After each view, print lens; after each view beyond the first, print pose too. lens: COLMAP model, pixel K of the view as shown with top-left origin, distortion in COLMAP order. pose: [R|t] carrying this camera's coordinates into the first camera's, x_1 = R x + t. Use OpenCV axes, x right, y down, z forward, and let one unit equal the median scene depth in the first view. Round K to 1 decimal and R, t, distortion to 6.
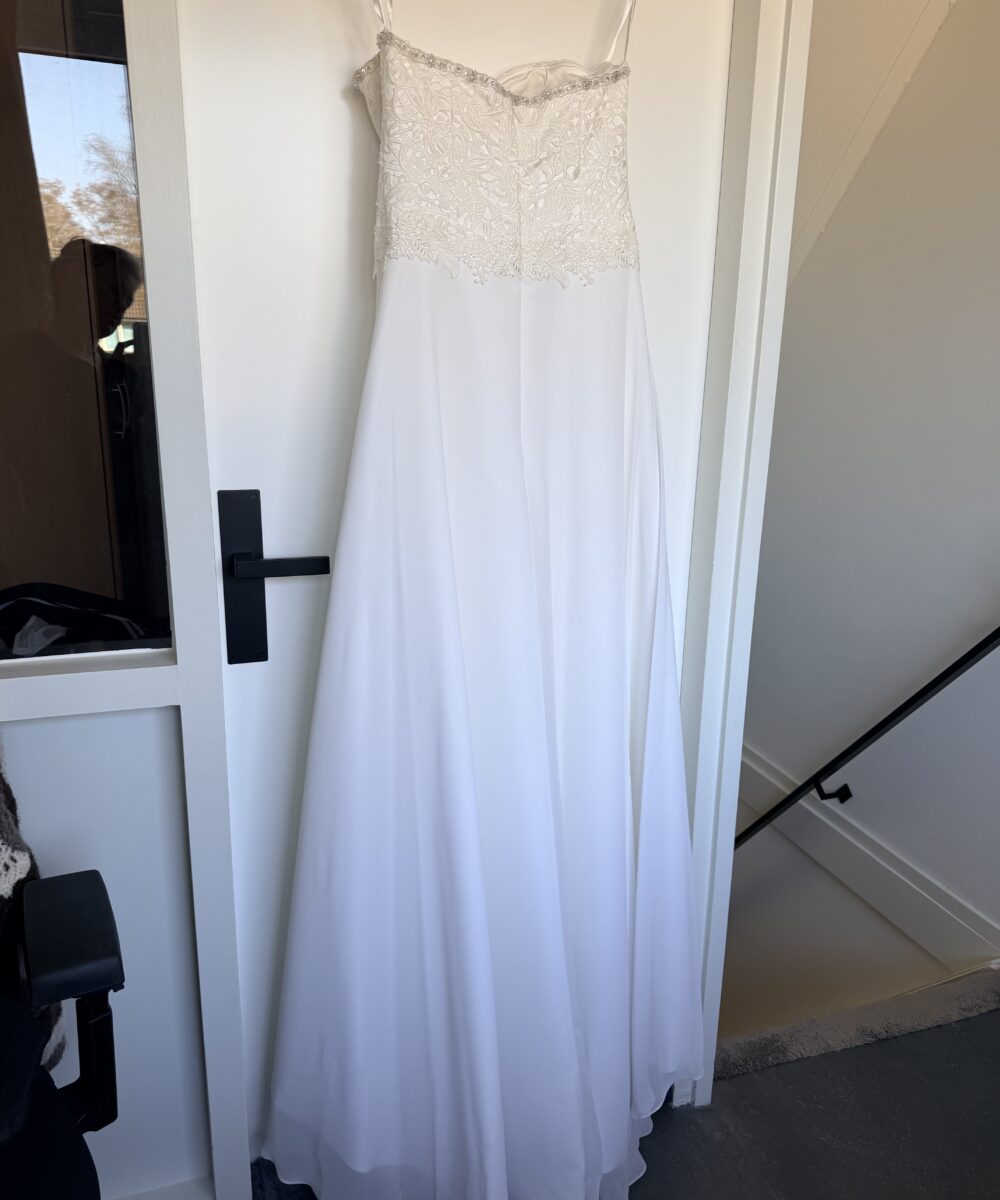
lens RADIAL K [[892.6, 0, 513.6], [0, 892.6, 602.7], [0, 0, 1]] dist [0.008475, -0.035192]
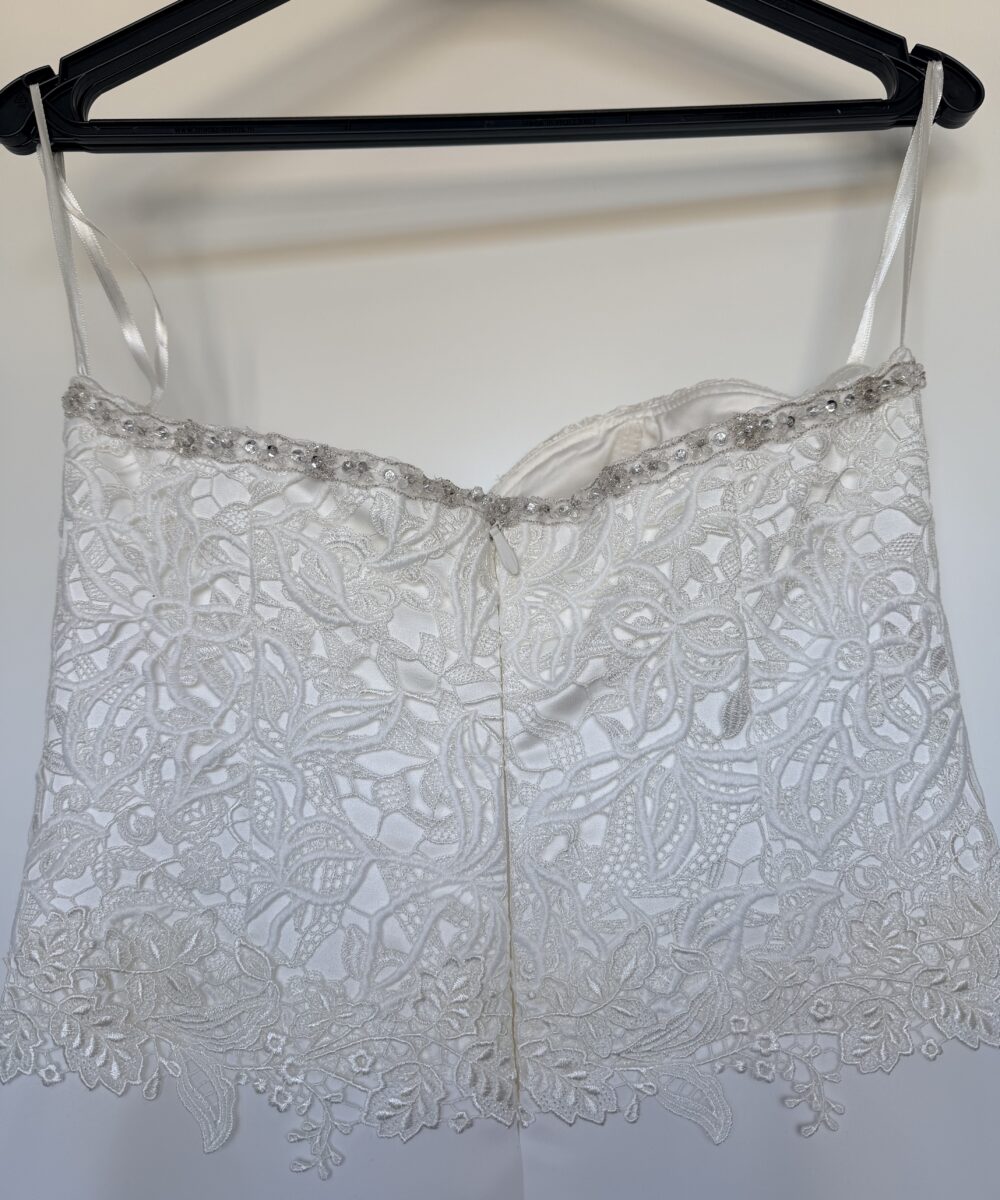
lens RADIAL K [[984.0, 0, 500.0], [0, 984.0, 600.0], [0, 0, 1]] dist [0.104249, -0.263935]
pose [[0.906289, -0.088706, -0.413246, 0.136437], [-0.090585, 0.914243, -0.394910, -0.393106], [0.412838, 0.395336, 0.820533, 0.717713]]
